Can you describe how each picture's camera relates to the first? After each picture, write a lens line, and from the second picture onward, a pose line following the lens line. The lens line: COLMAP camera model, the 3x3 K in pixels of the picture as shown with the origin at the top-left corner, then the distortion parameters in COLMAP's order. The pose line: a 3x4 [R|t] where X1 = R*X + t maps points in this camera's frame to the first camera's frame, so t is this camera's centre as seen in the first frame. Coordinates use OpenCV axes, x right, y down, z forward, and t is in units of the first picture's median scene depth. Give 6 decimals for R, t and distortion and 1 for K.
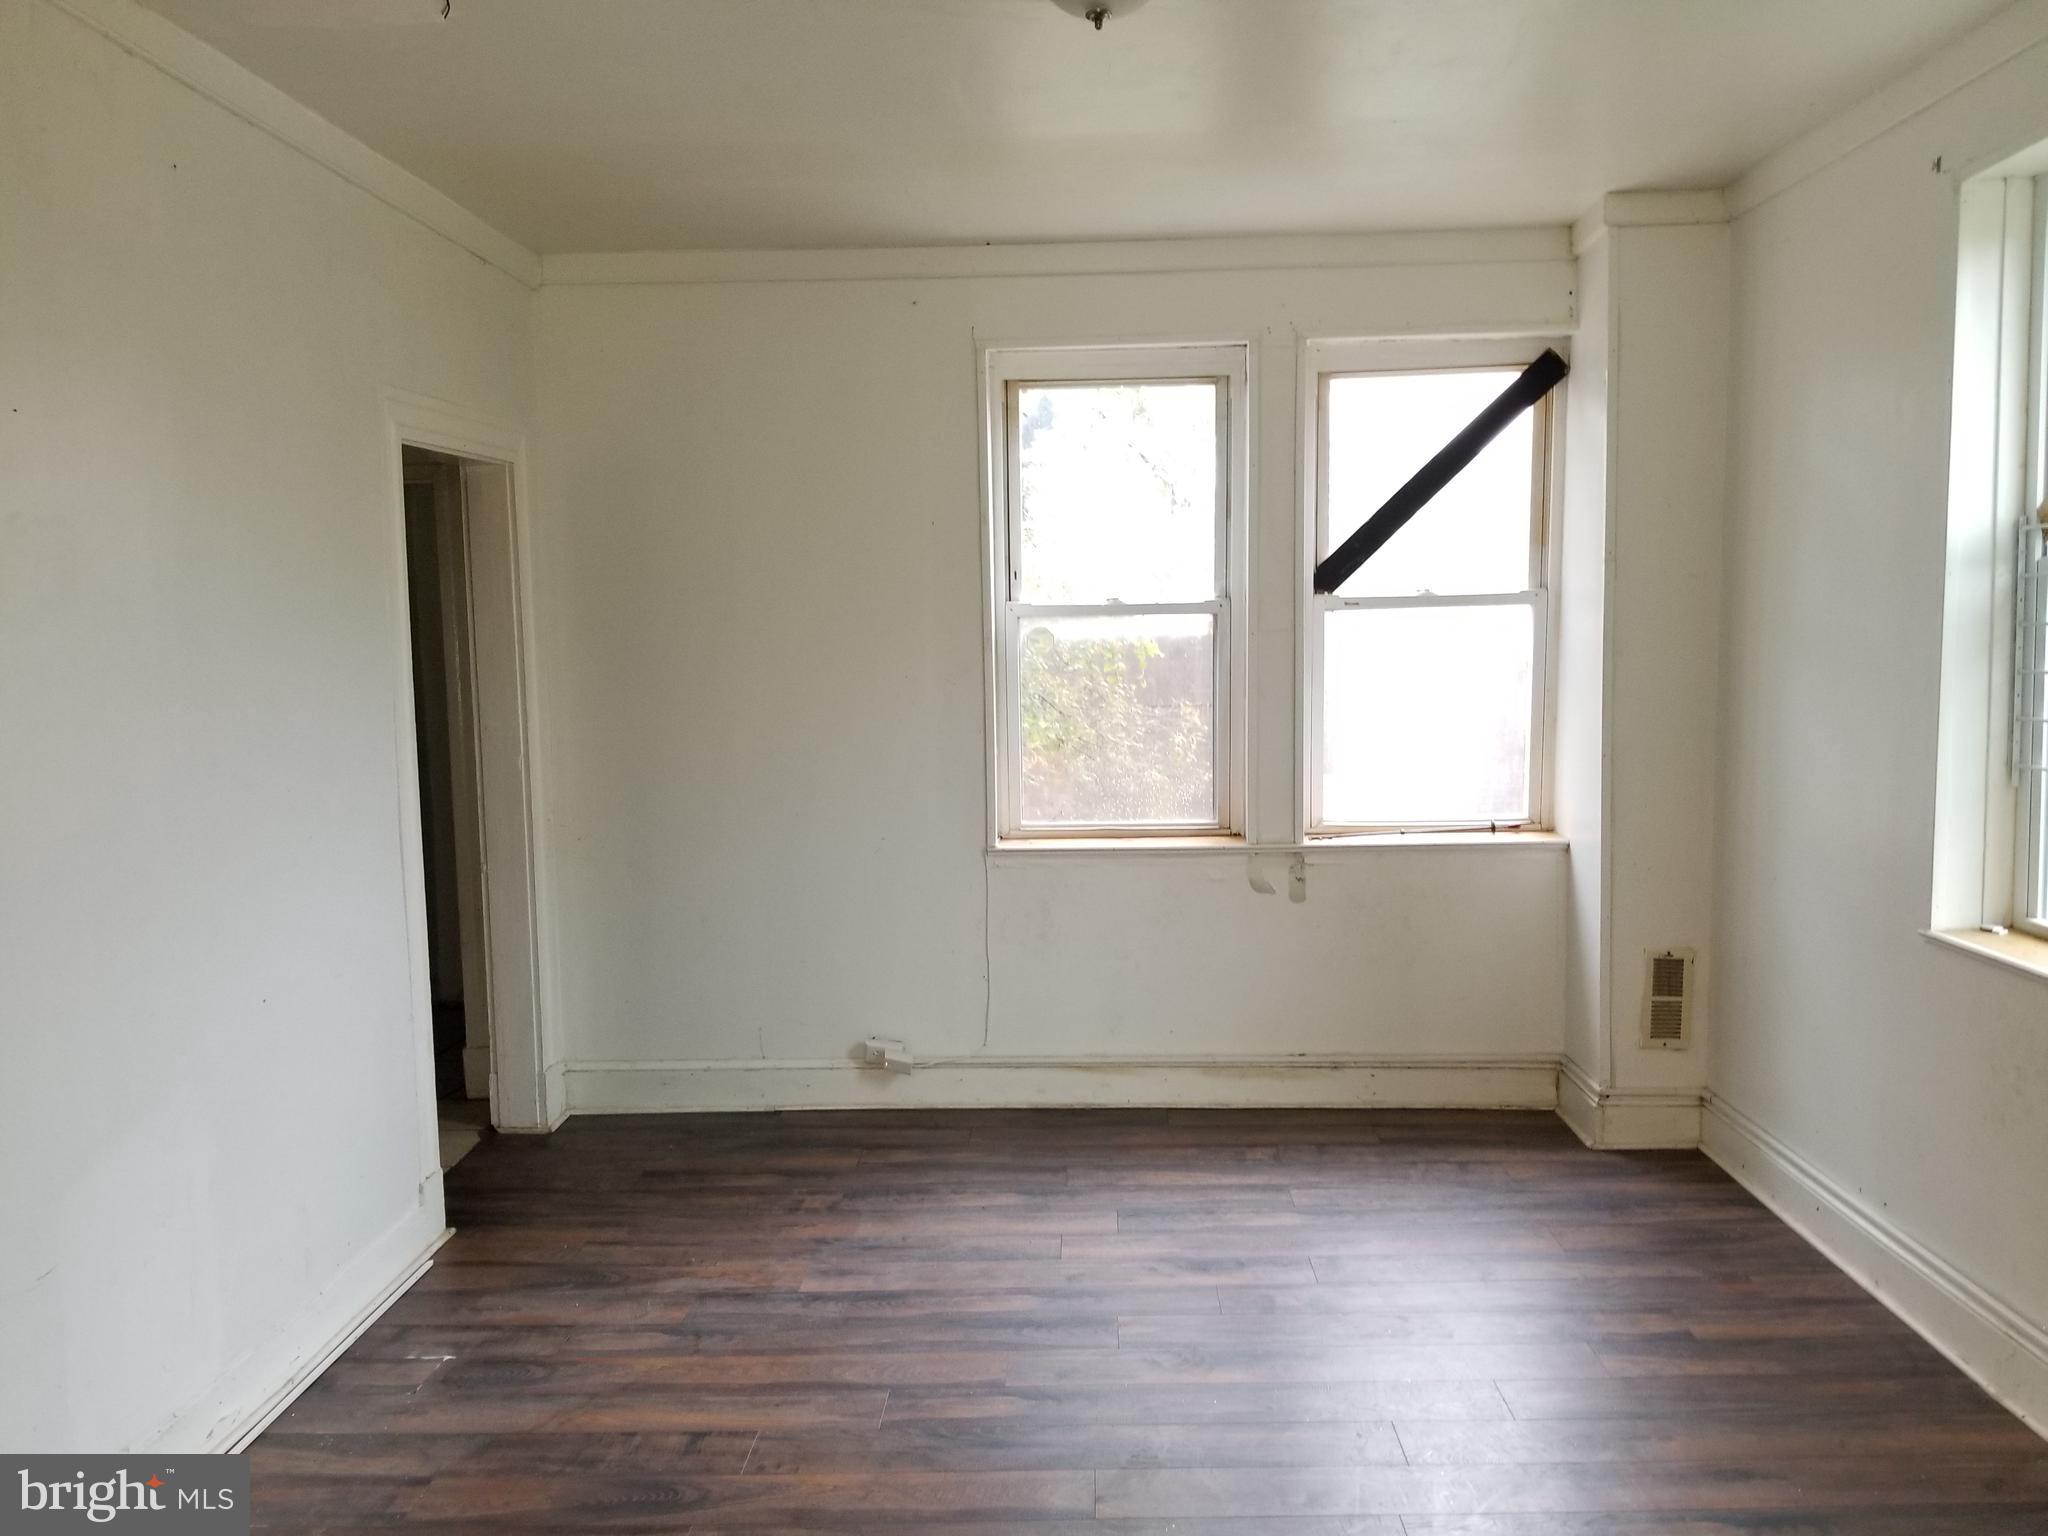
lens RADIAL K [[1559.0, 0, 1015.5], [0, 1559.0, 774.7], [0, 0, 1]] dist [-0.010902, -0.006973]
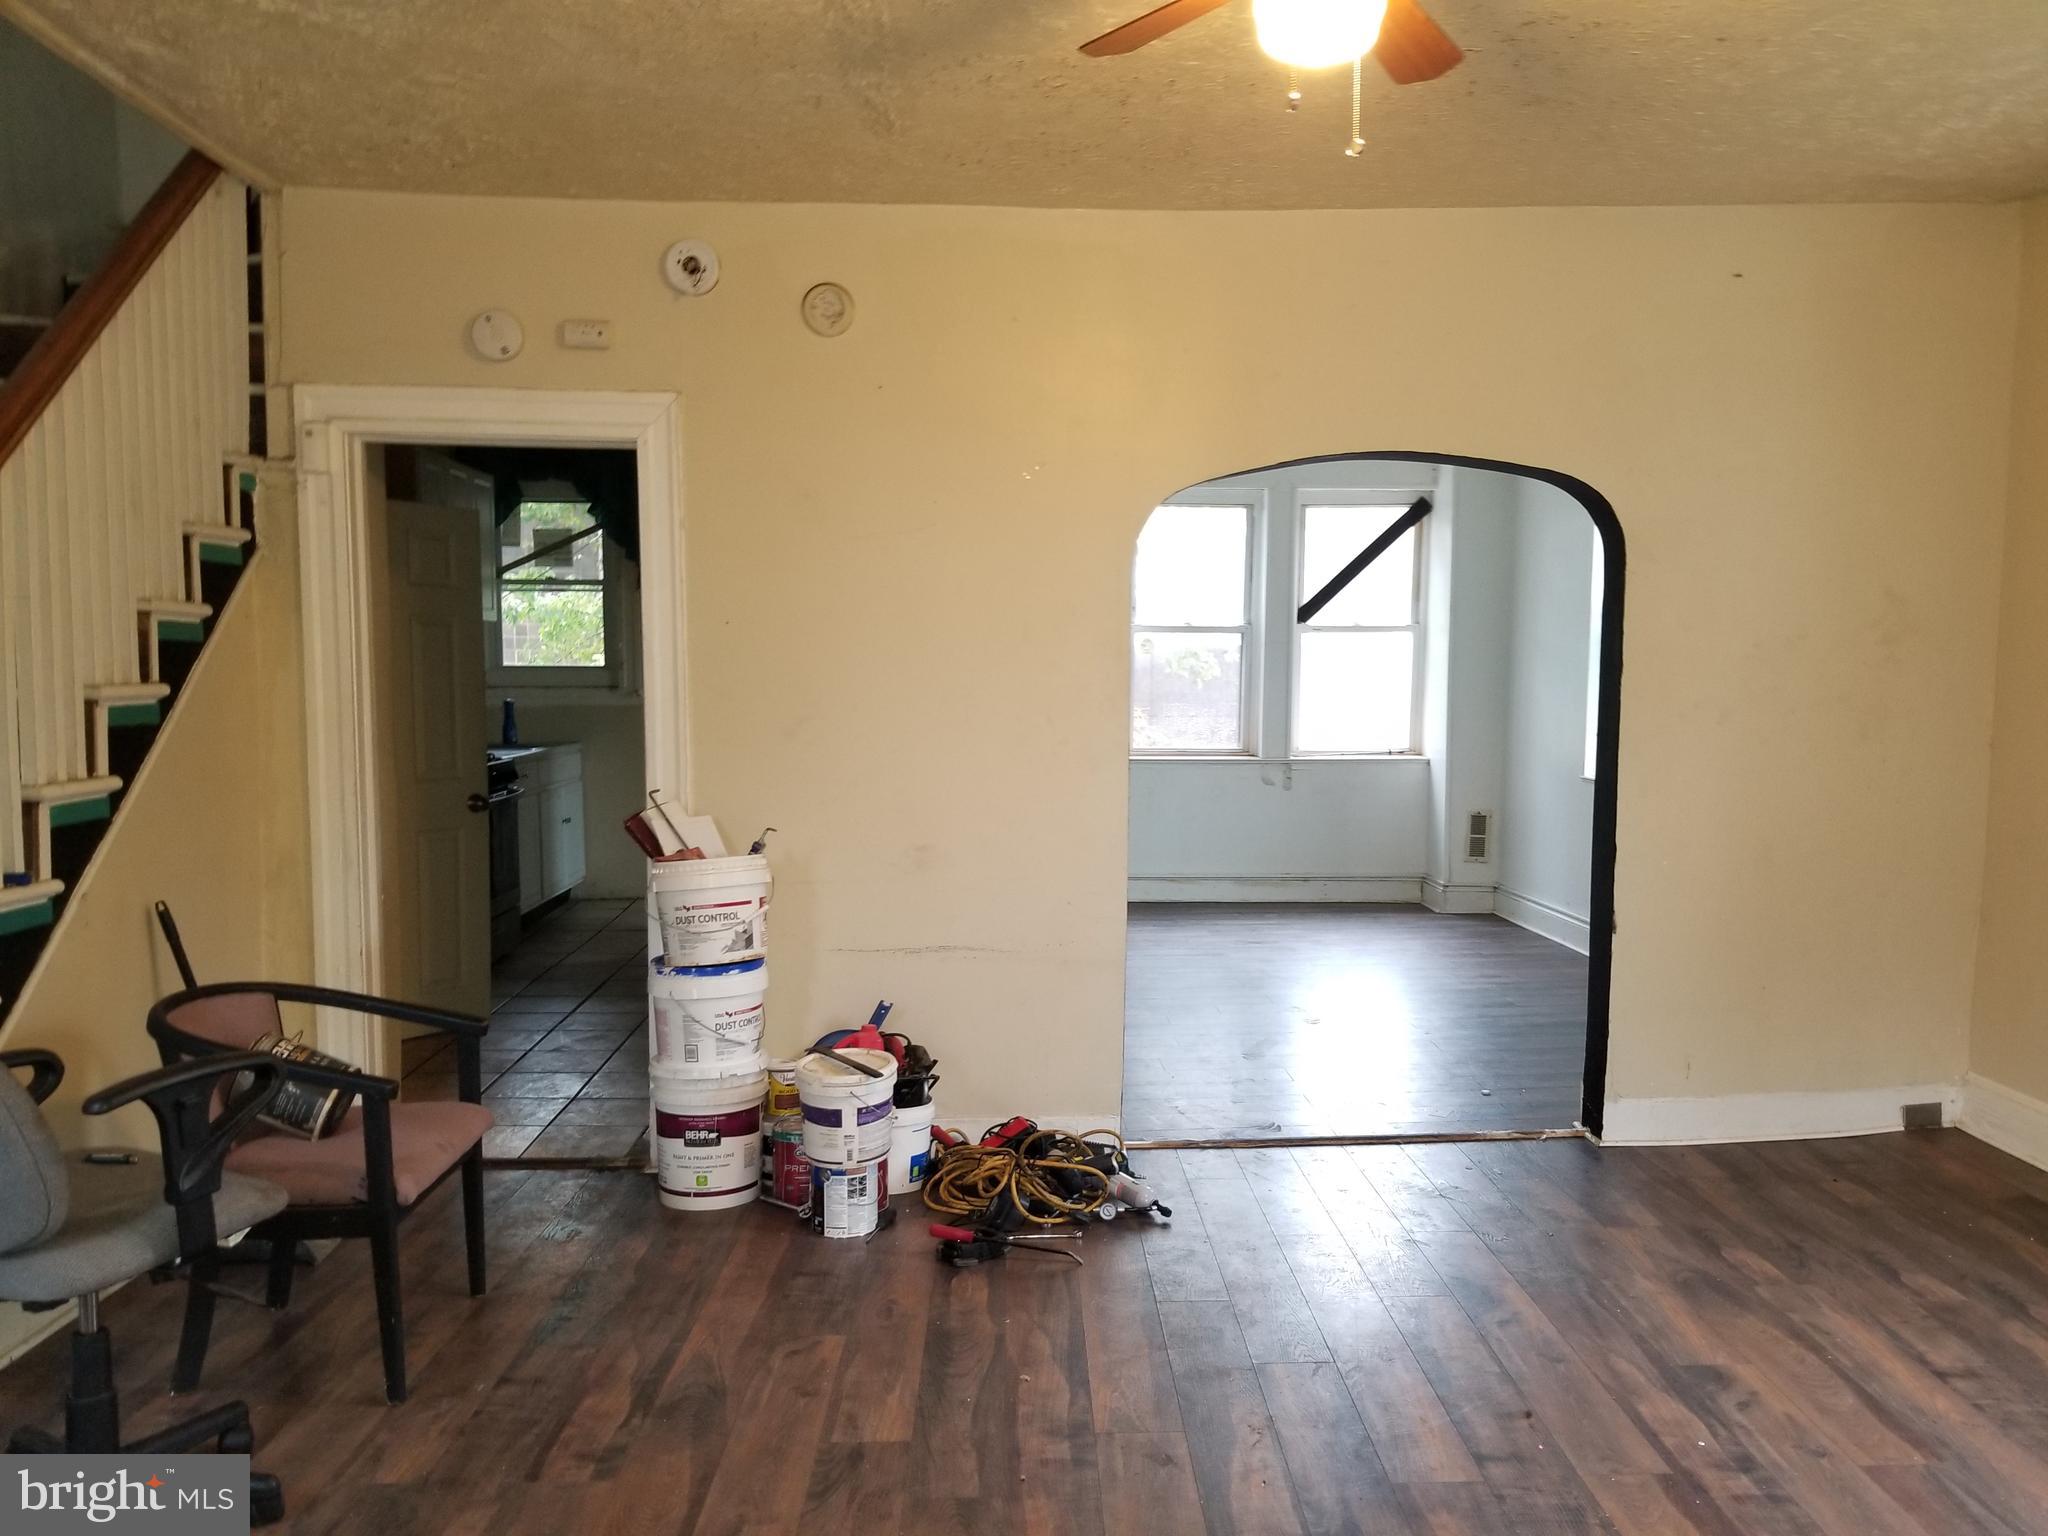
lens RADIAL K [[1559.0, 0, 1061.3], [0, 1559.0, 760.3], [0, 0, 1]] dist [-0.010902, -0.006973]
pose [[0.993212, 0.014825, 0.115366, -0.298660], [-0.013255, 0.999809, -0.014357, 0.076594], [-0.115557, 0.012730, 0.993219, -0.805257]]
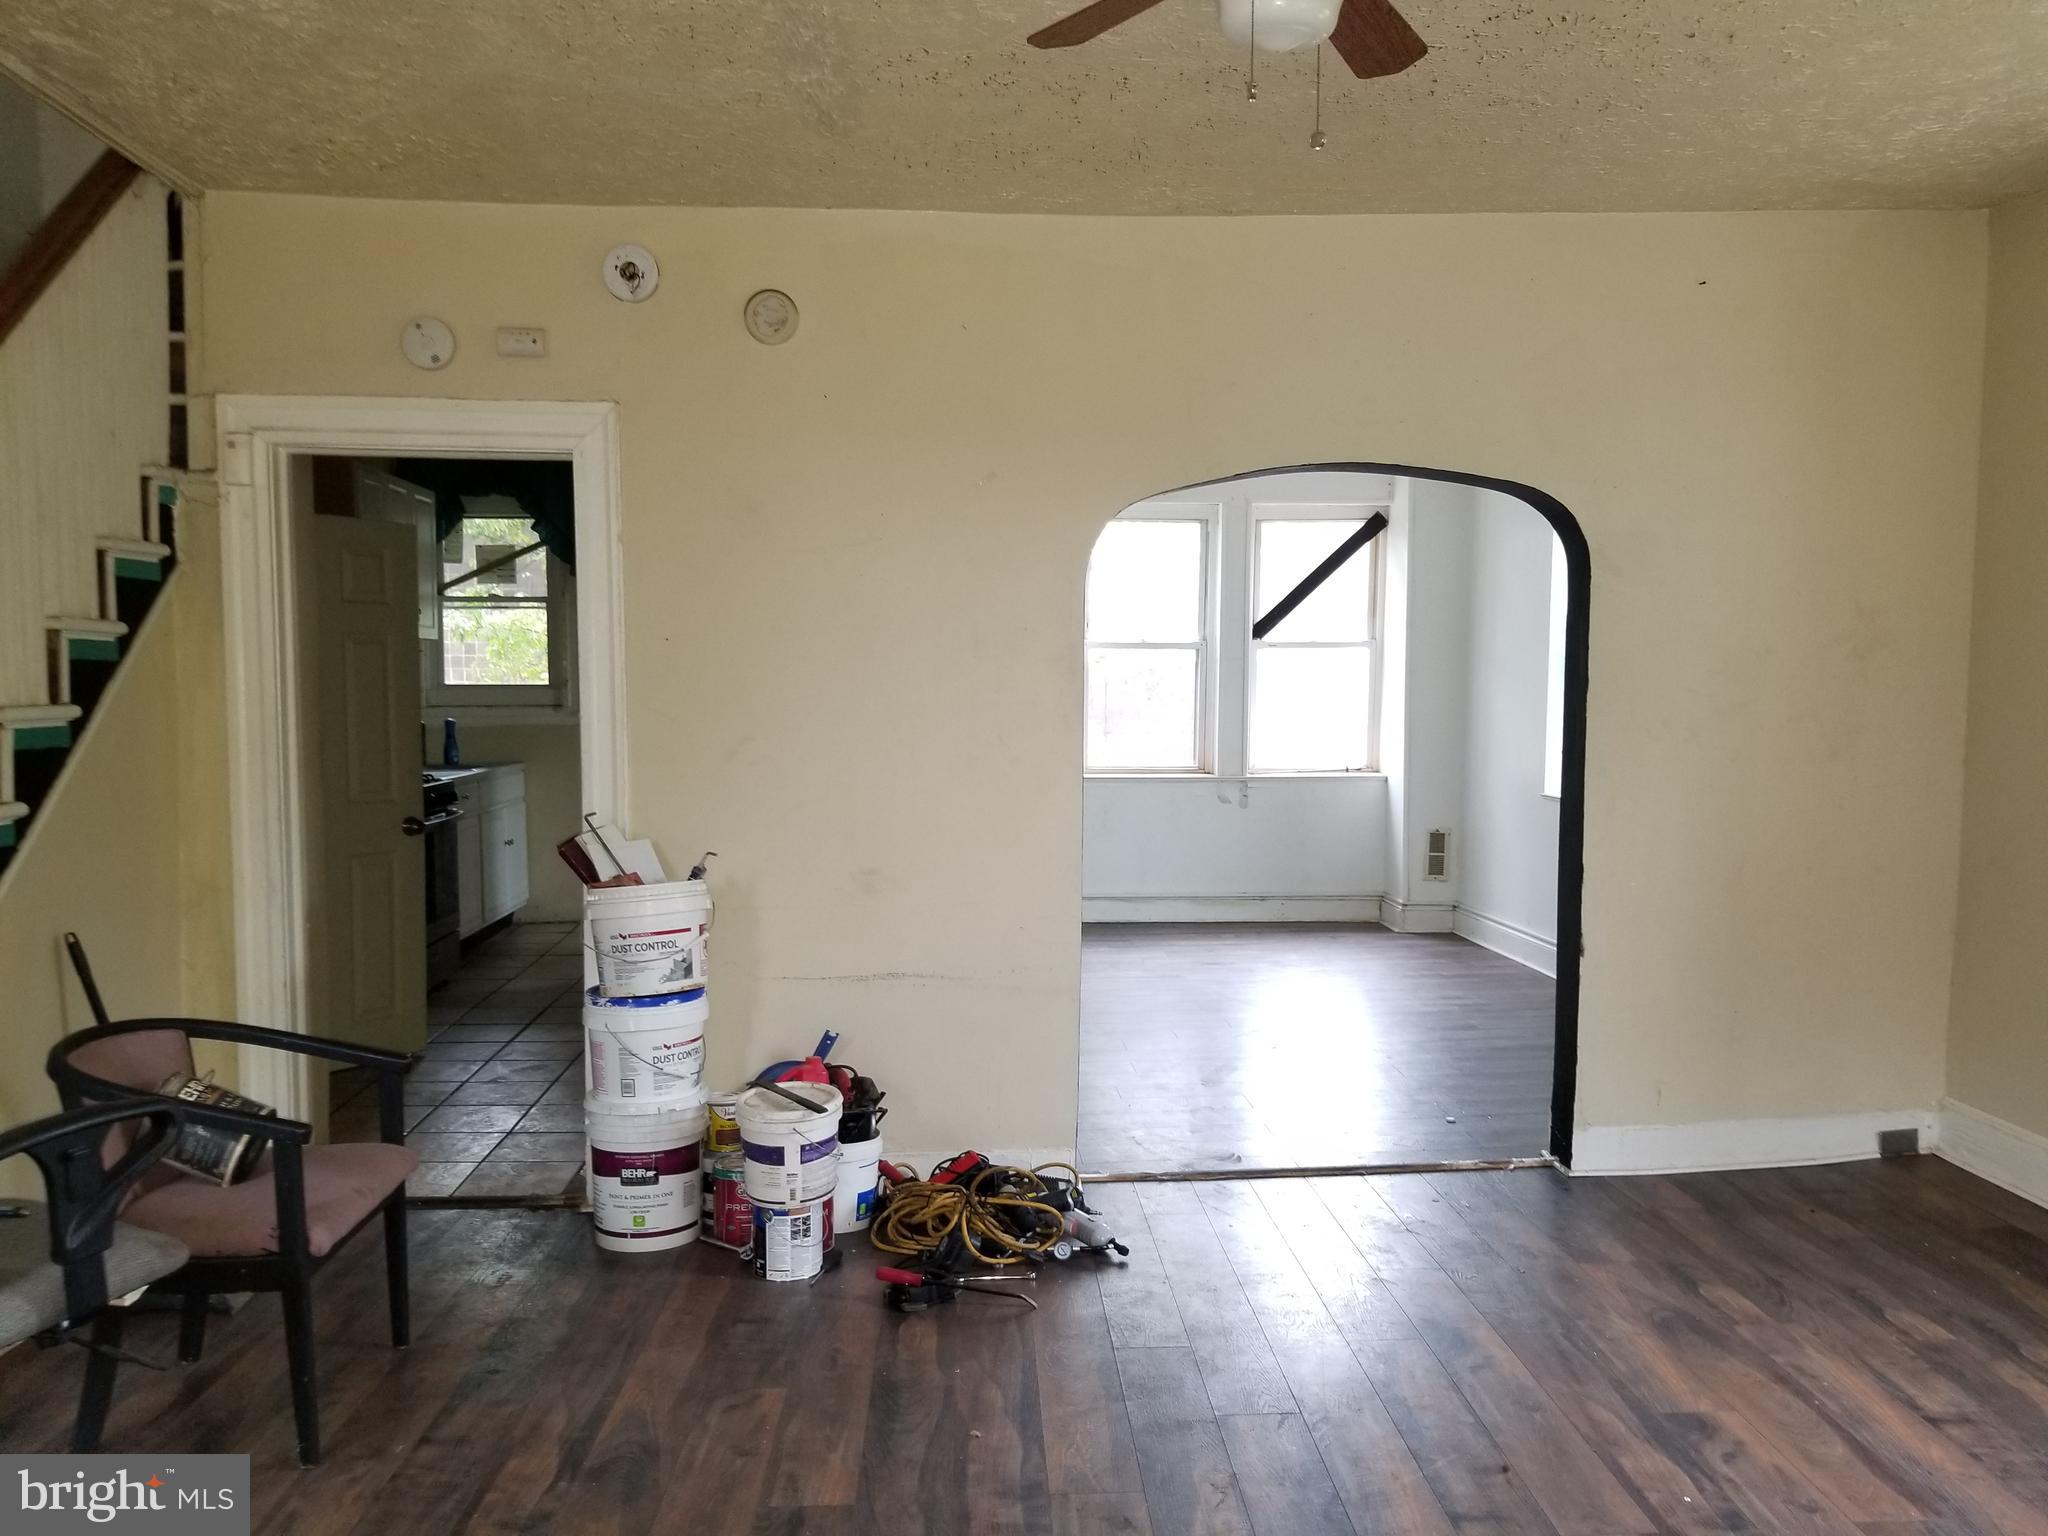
lens RADIAL K [[1559.0, 0, 1028.9], [0, 1559.0, 760.7], [0, 0, 1]] dist [-0.010902, -0.006973]
pose [[0.992246, 0.012903, 0.123621, -0.294705], [-0.009875, 0.999637, -0.025082, 0.074540], [-0.123899, 0.023667, 0.992013, -0.781580]]
